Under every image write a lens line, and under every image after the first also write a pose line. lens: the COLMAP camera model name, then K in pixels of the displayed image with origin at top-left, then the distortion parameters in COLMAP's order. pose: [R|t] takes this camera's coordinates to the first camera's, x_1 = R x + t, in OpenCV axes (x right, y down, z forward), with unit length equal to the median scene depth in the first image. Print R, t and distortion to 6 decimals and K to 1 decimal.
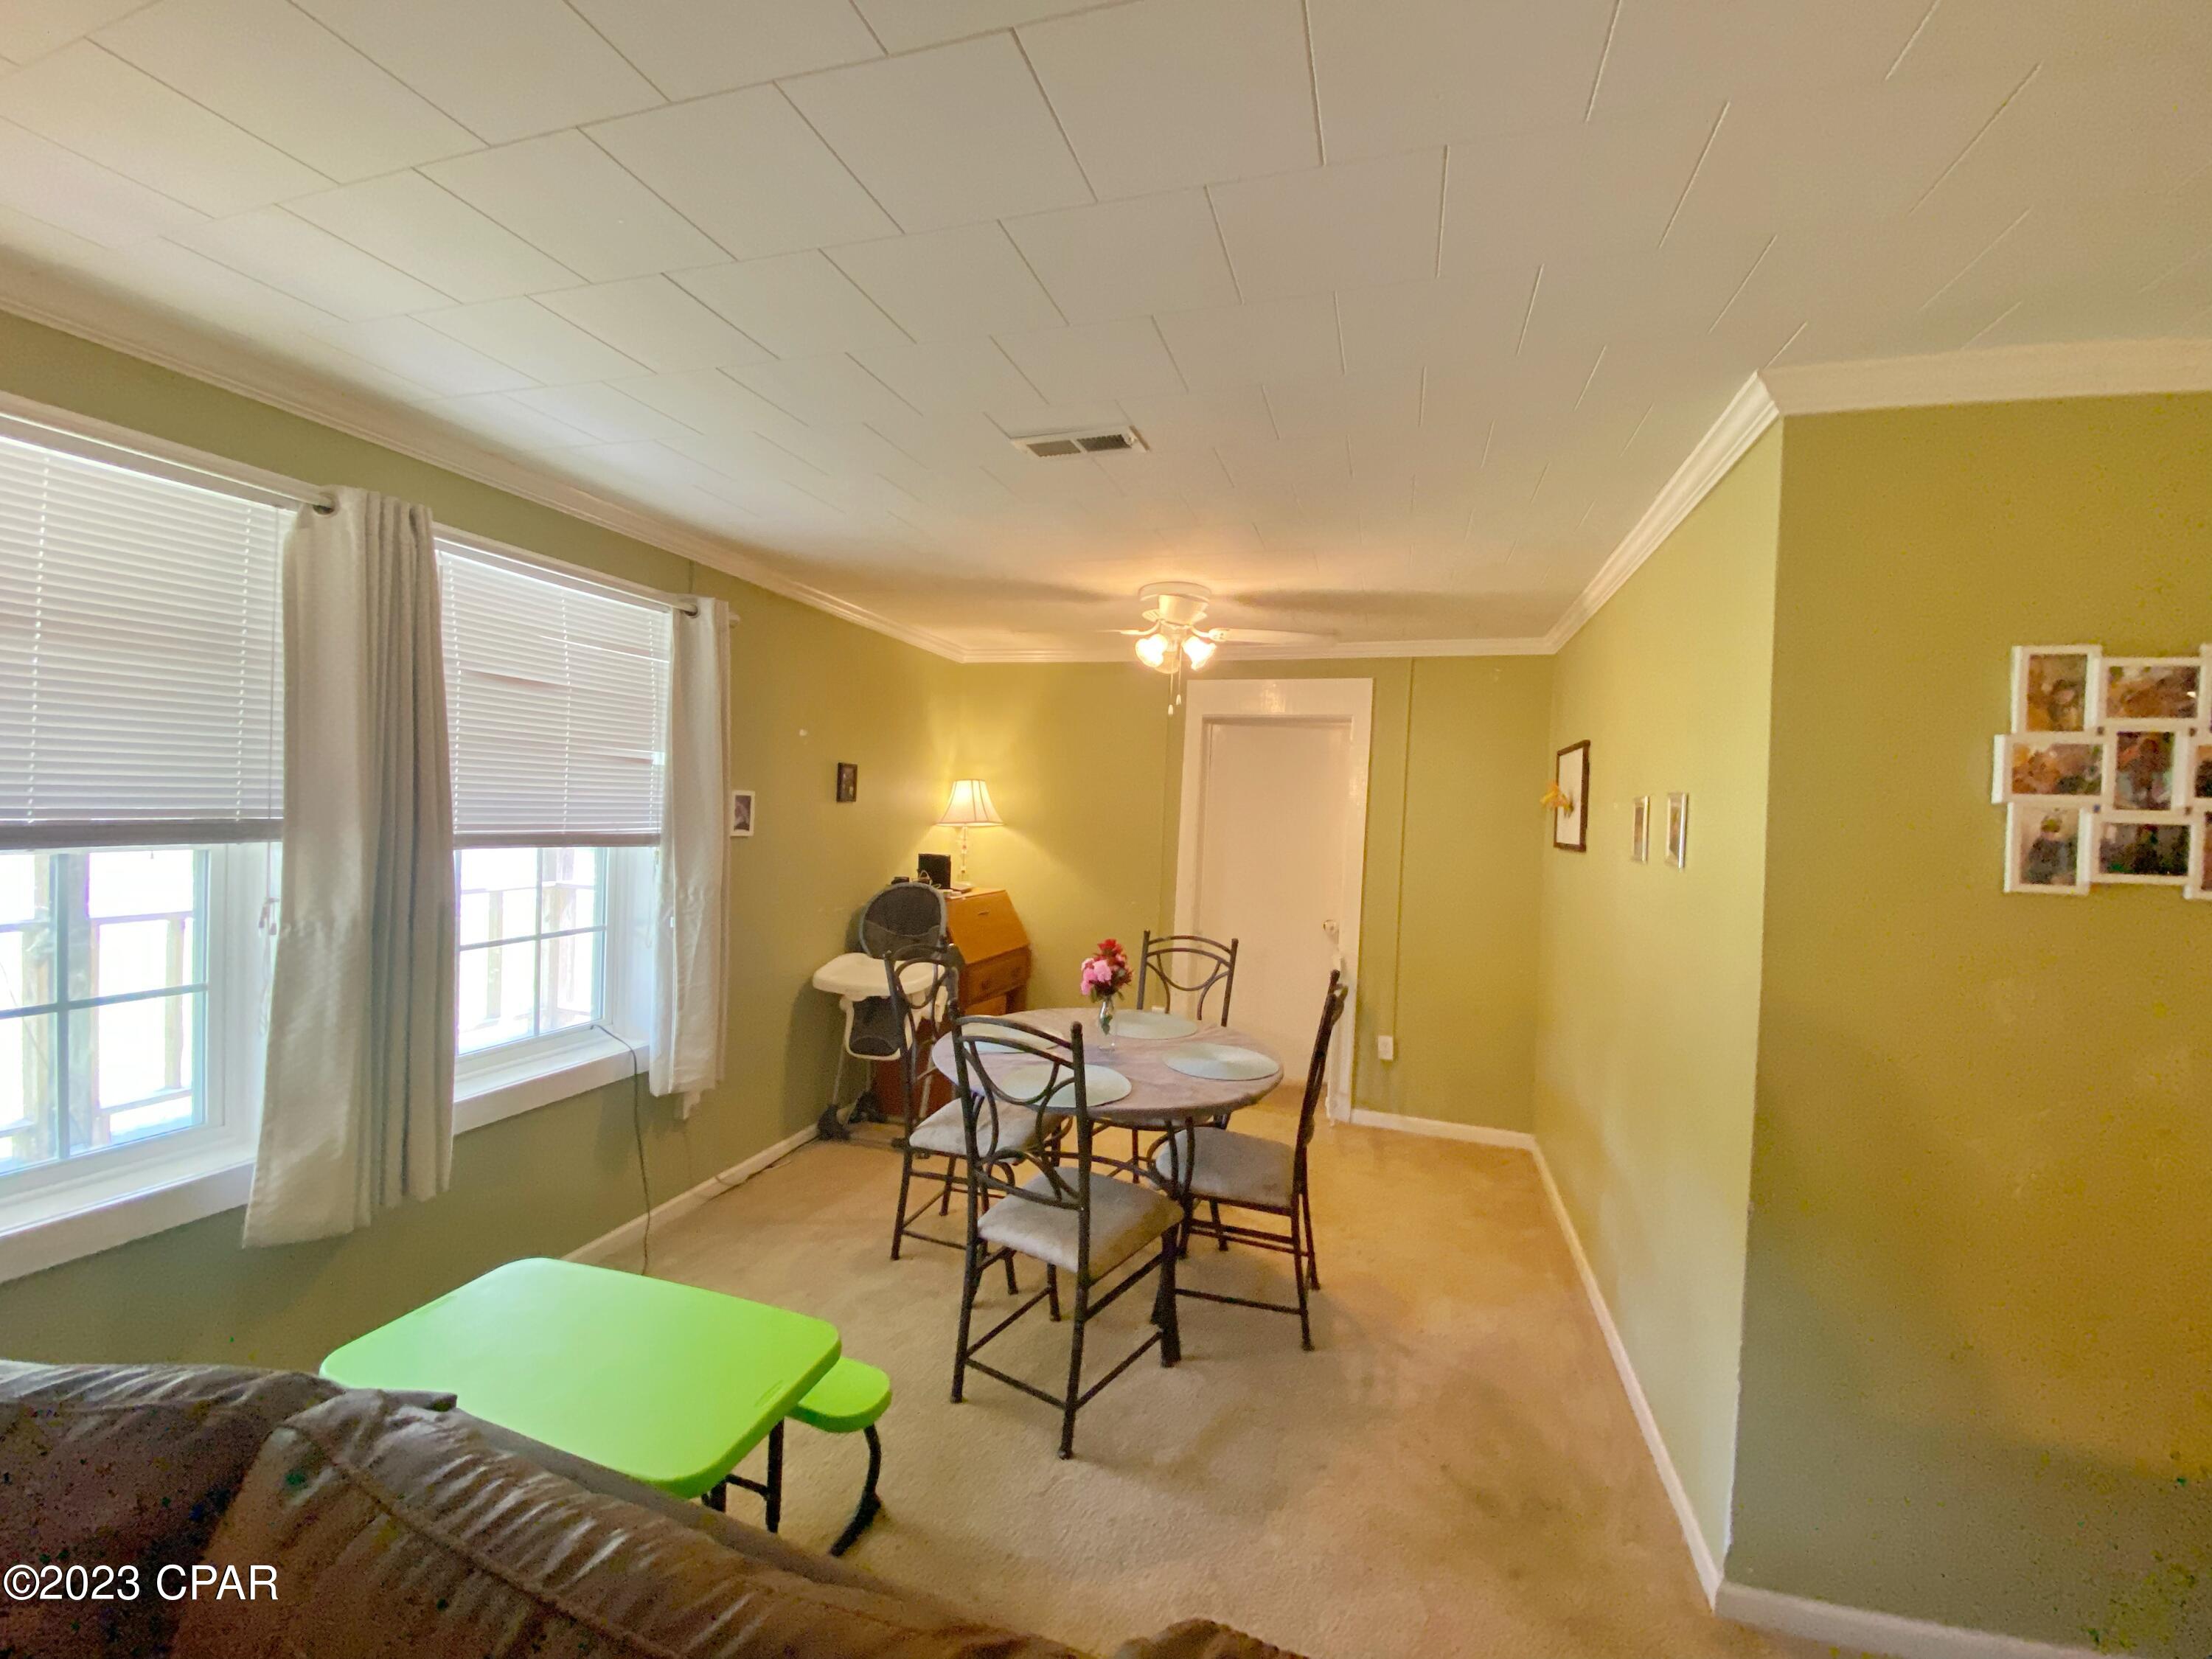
lens RADIAL K [[903.1, 0, 1101.3], [0, 903.1, 822.8], [0, 0, 1]] dist [0.034058, -0.027578]
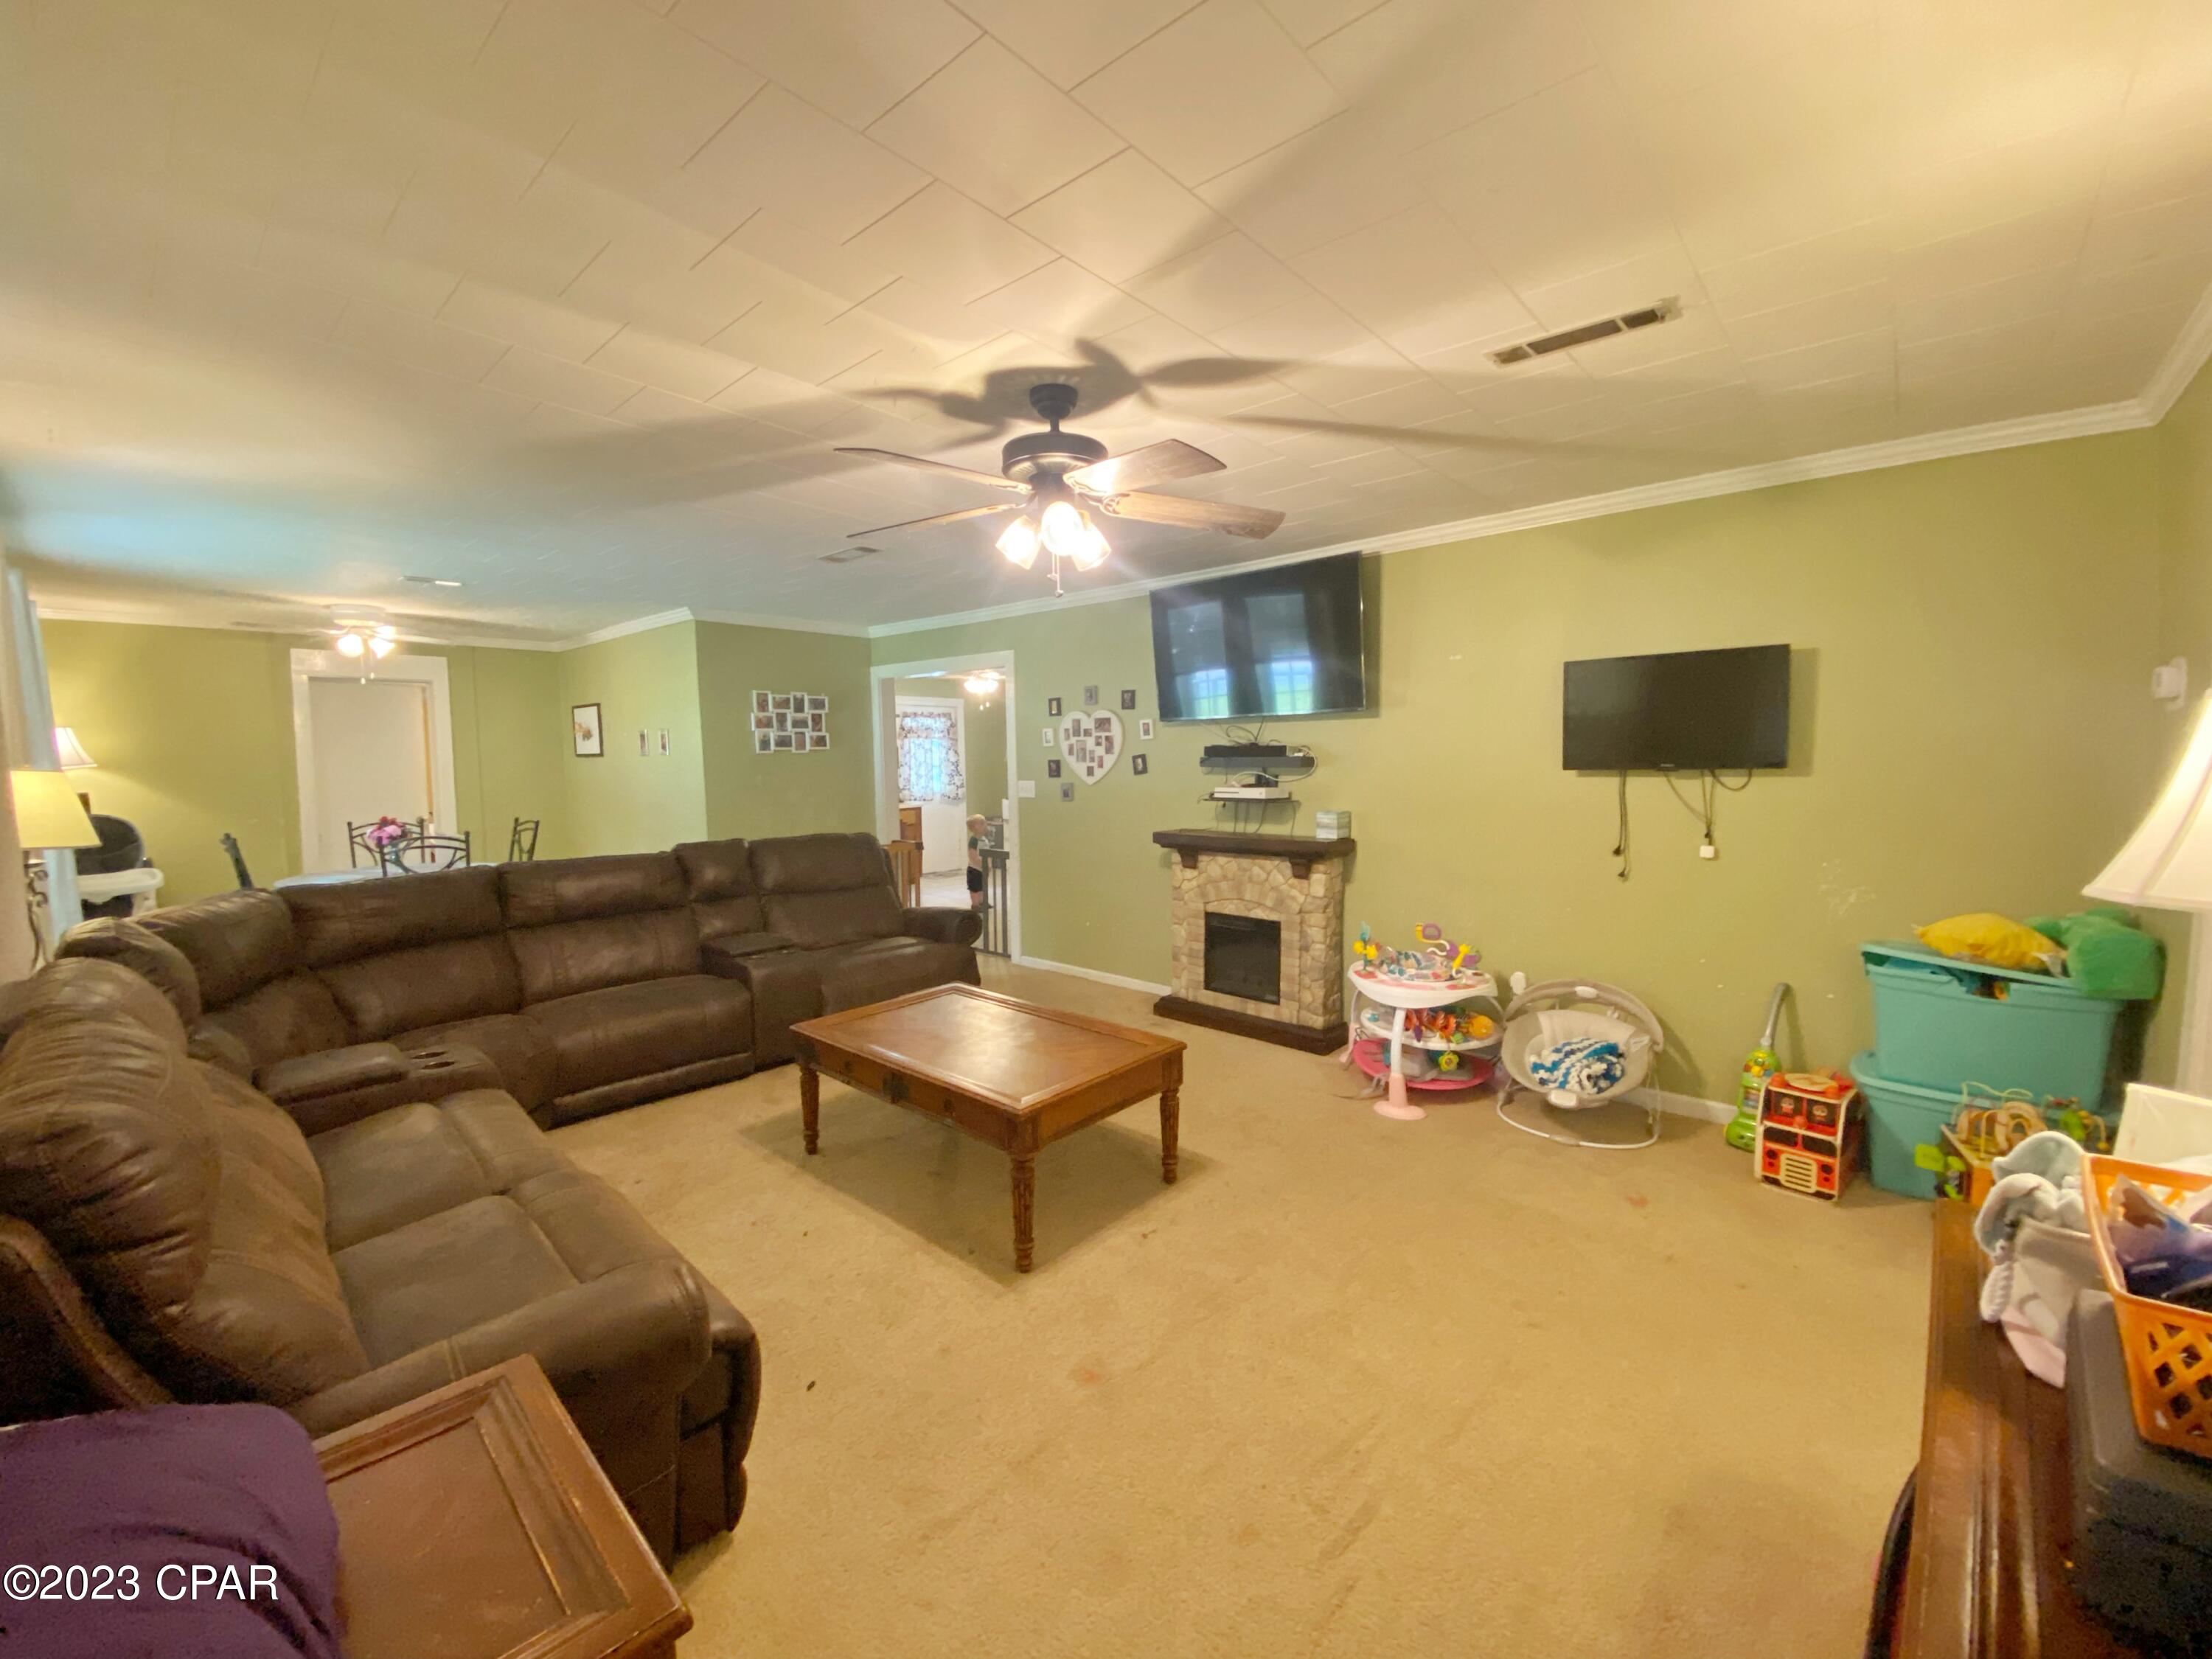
lens RADIAL K [[892.8, 0, 1147.2], [0, 892.8, 836.5], [0, 0, 1]] dist [-0.000426, -0.017516]
pose [[0.369890, -0.124250, 0.920730, -1.090470], [0.036335, 0.992194, 0.119297, 0.018875], [-0.928365, -0.010672, 0.371517, -1.105889]]
